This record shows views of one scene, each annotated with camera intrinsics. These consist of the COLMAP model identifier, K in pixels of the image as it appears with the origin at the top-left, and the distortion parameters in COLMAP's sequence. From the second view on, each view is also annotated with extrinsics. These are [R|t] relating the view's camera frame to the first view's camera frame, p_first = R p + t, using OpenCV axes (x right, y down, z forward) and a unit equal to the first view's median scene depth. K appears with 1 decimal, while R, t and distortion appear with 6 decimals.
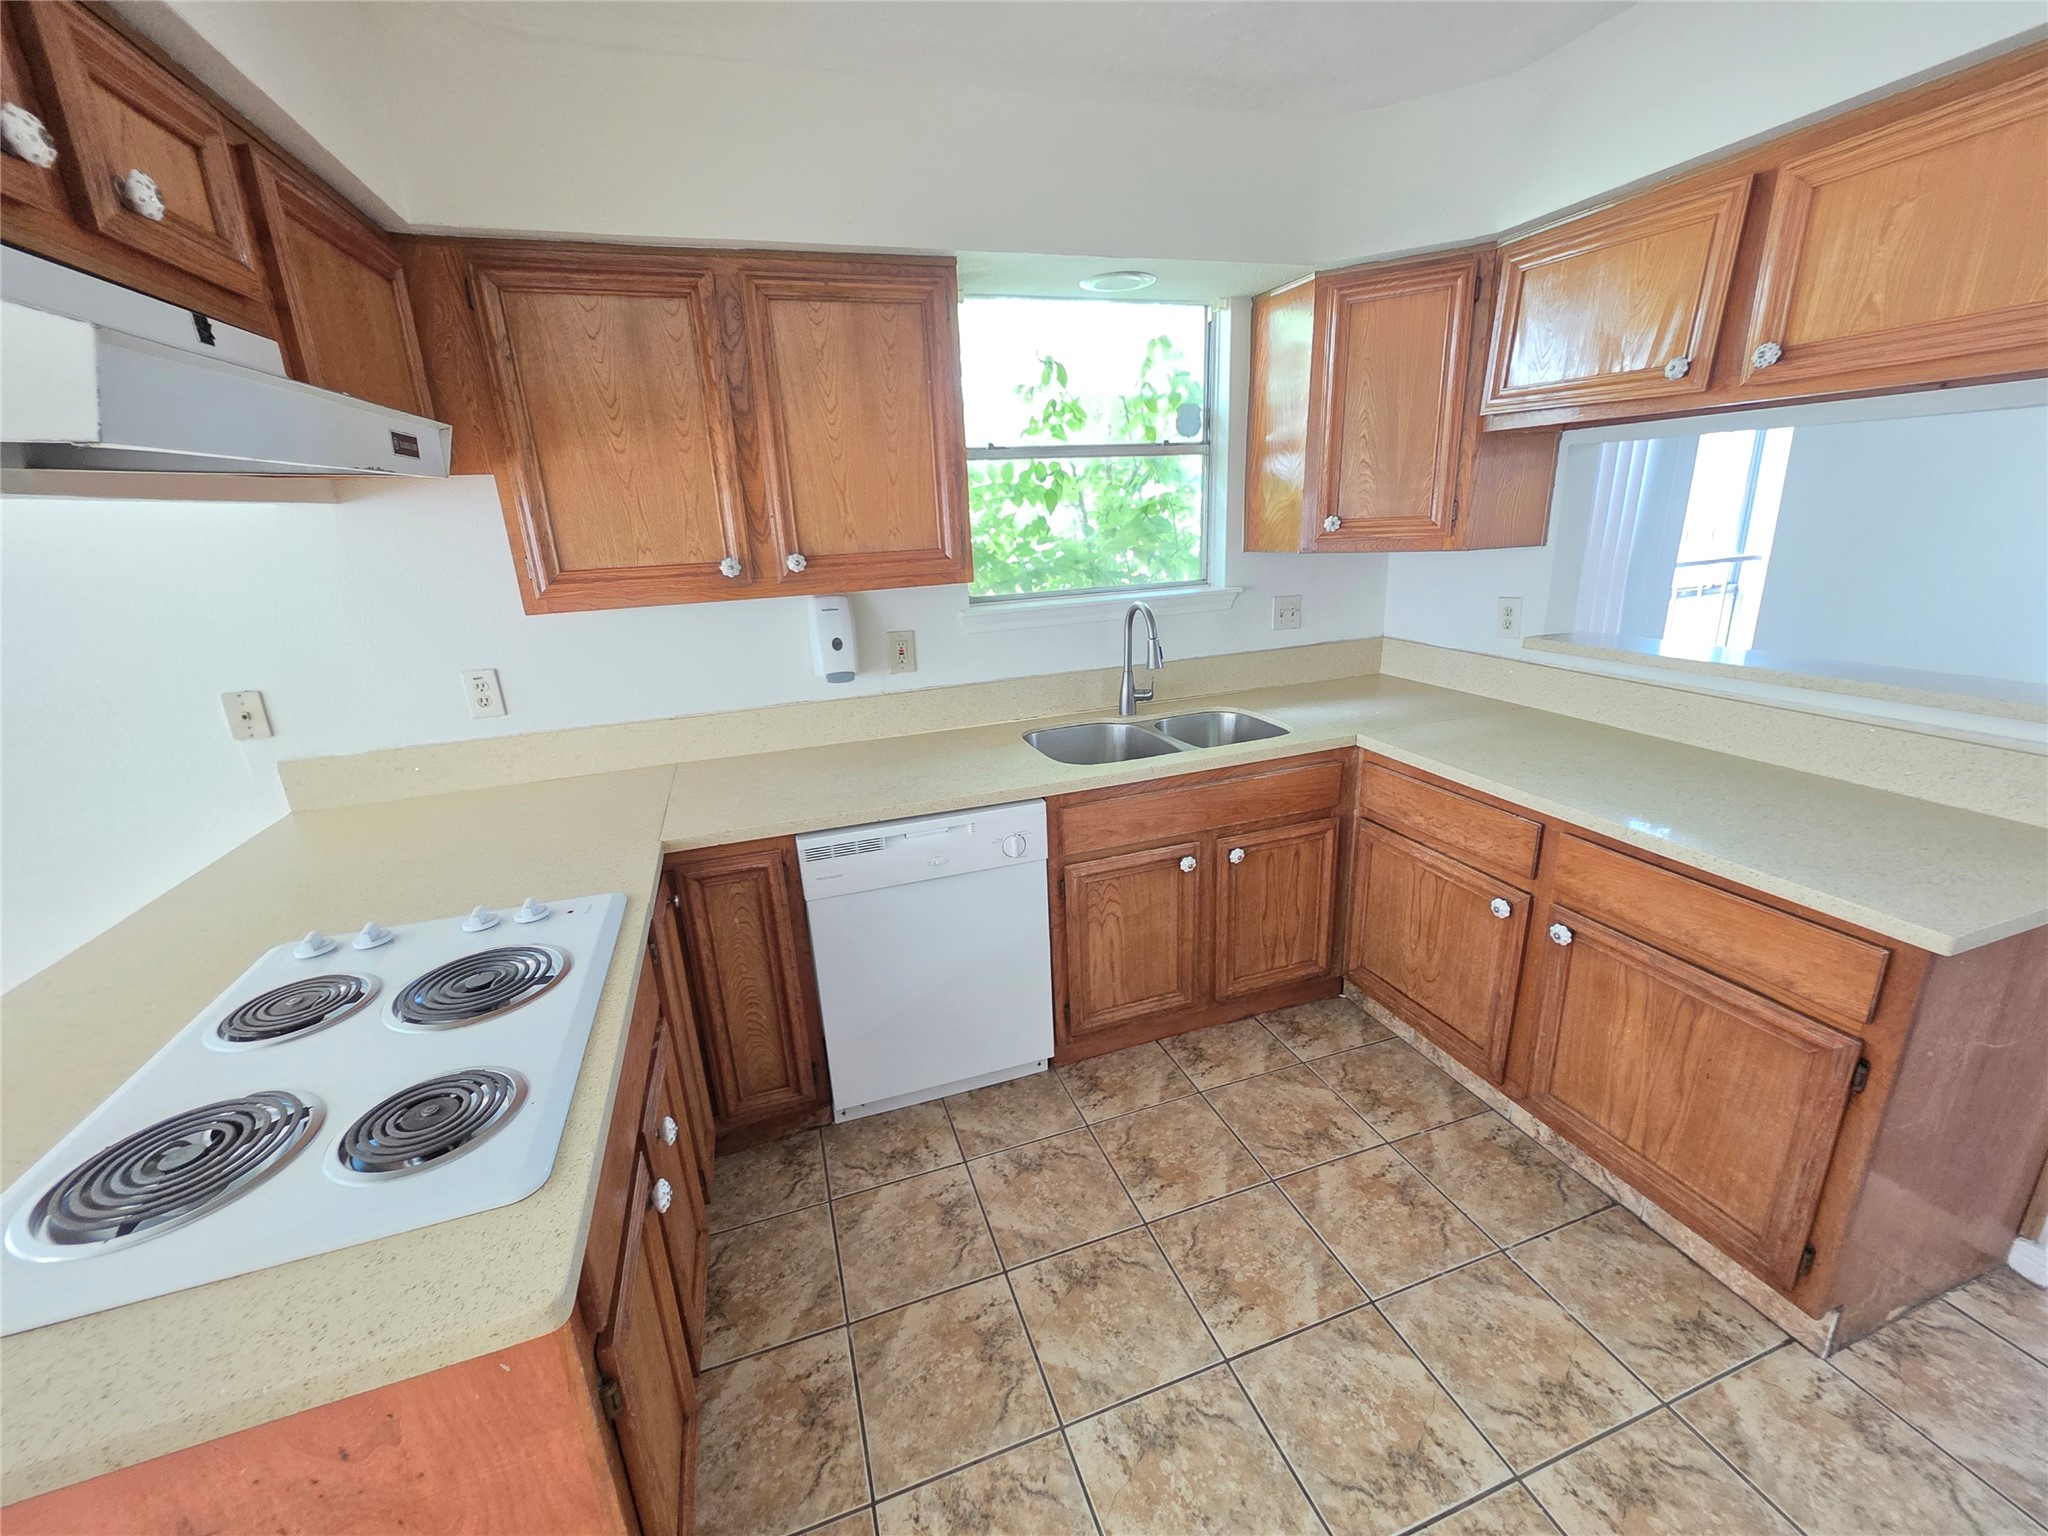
lens RADIAL K [[821.1, 0, 1023.0], [0, 821.1, 762.5], [0, 0, 1]] dist [0.001811, -0.000208]
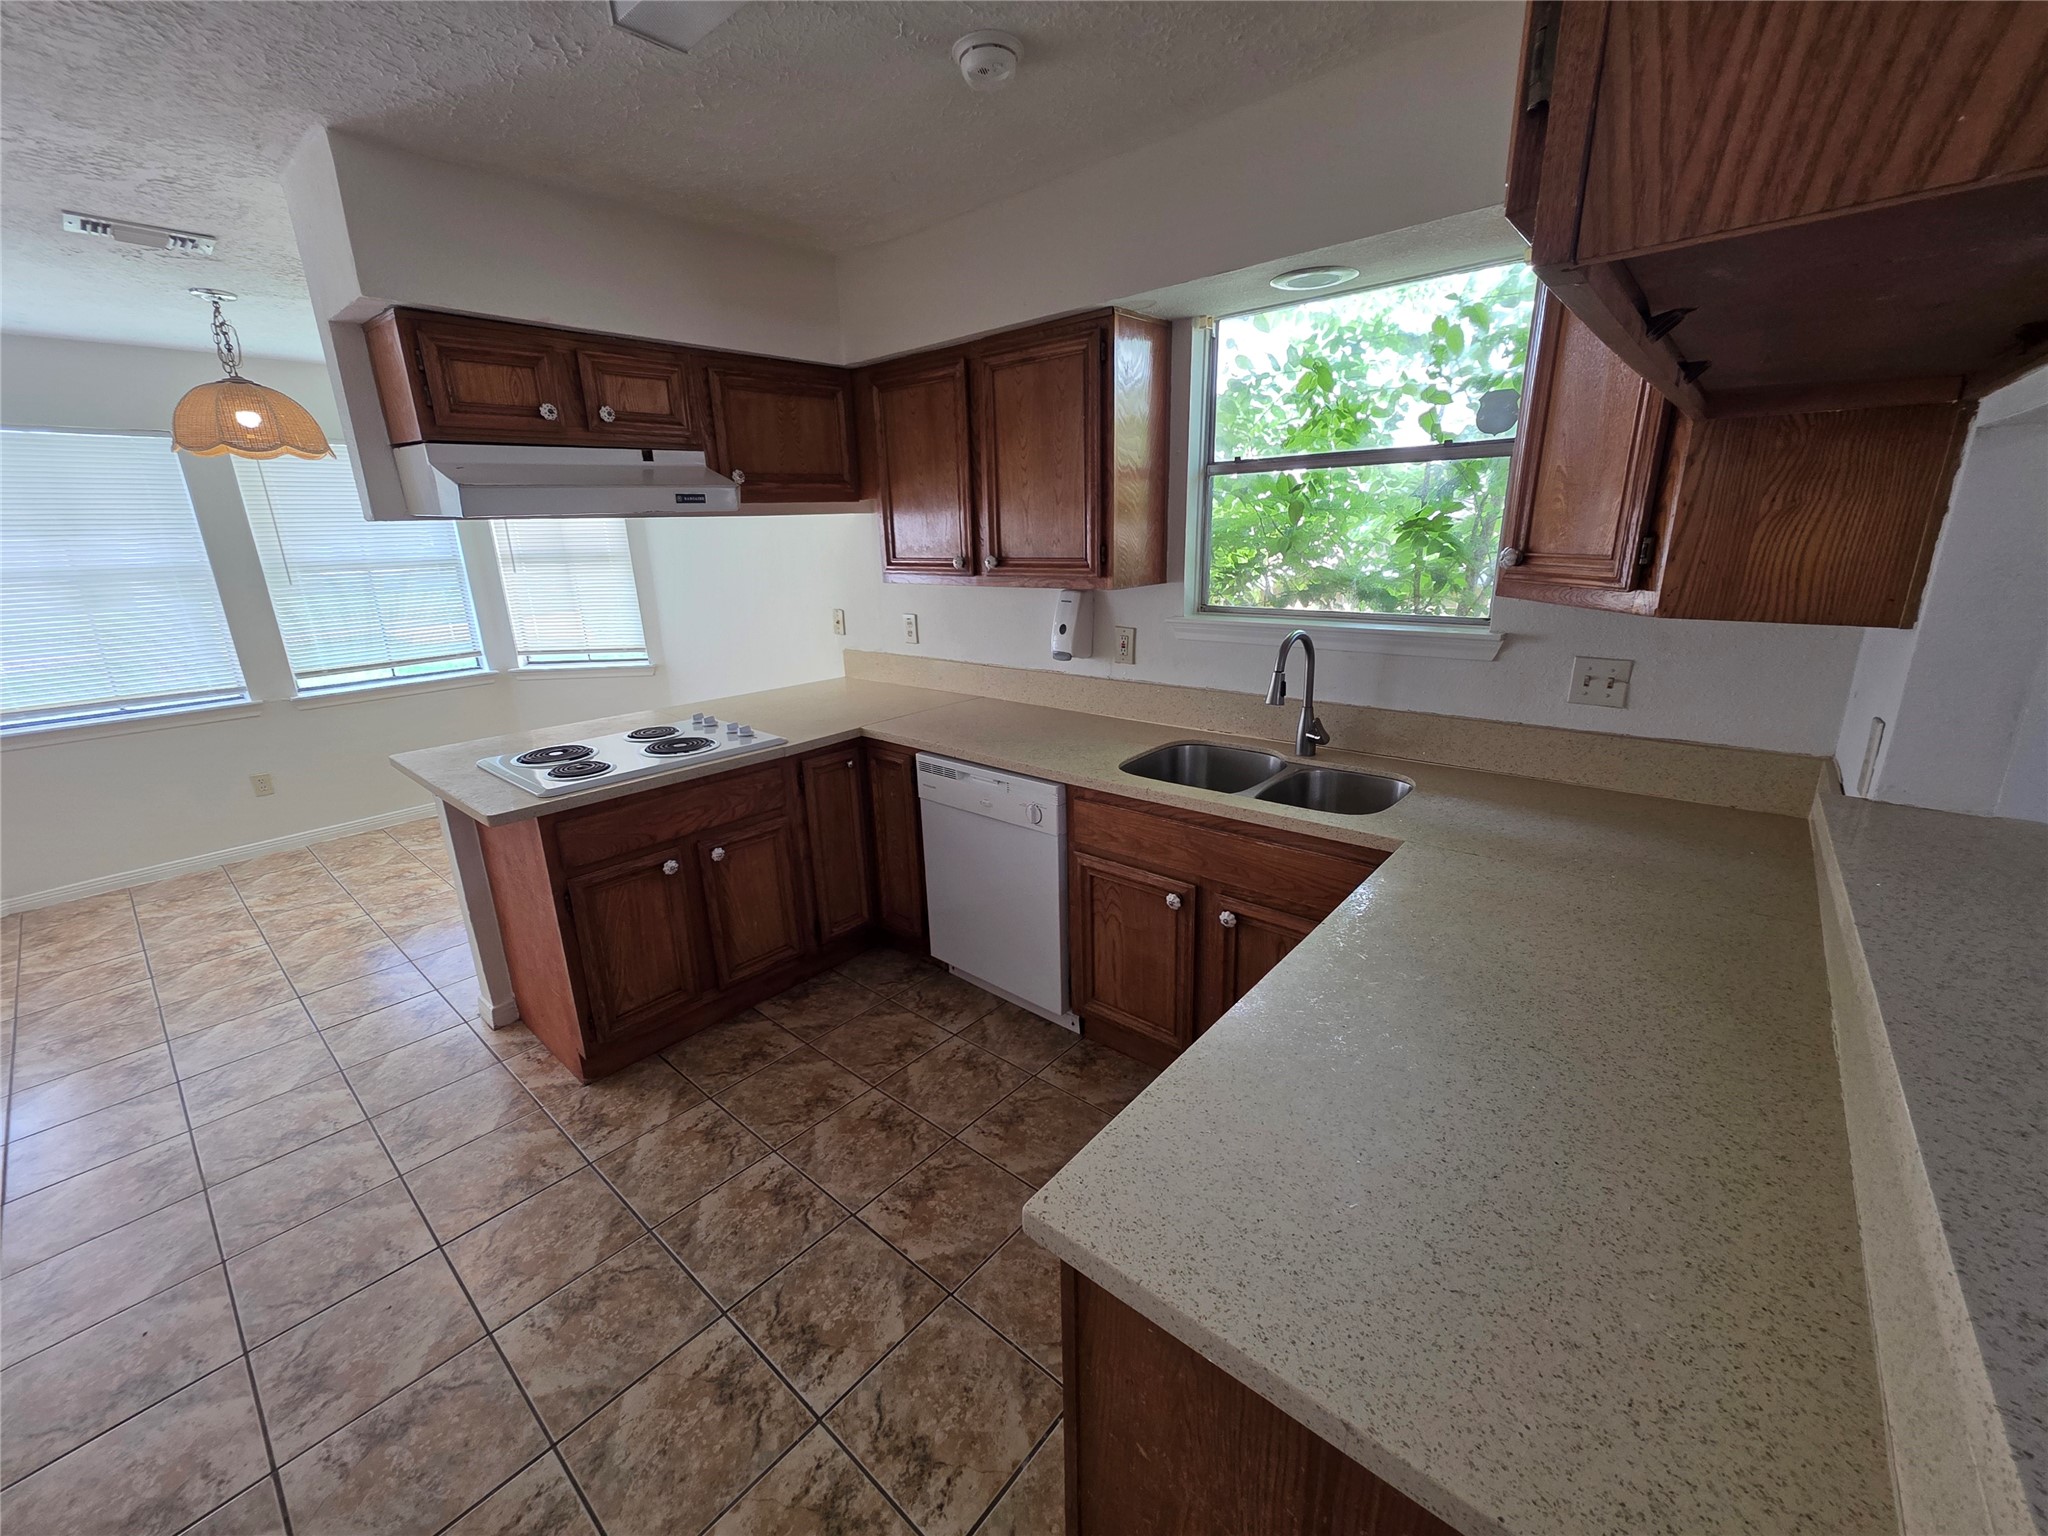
lens RADIAL K [[821.1, 0, 1019.5], [0, 821.1, 766.4], [0, 0, 1]] dist [0.001811, -0.000208]
pose [[0.502761, 0.271199, -0.820781, 0.879348], [-0.248819, 0.954728, 0.163046, -0.142594], [0.827841, 0.122253, 0.547480, 0.313157]]
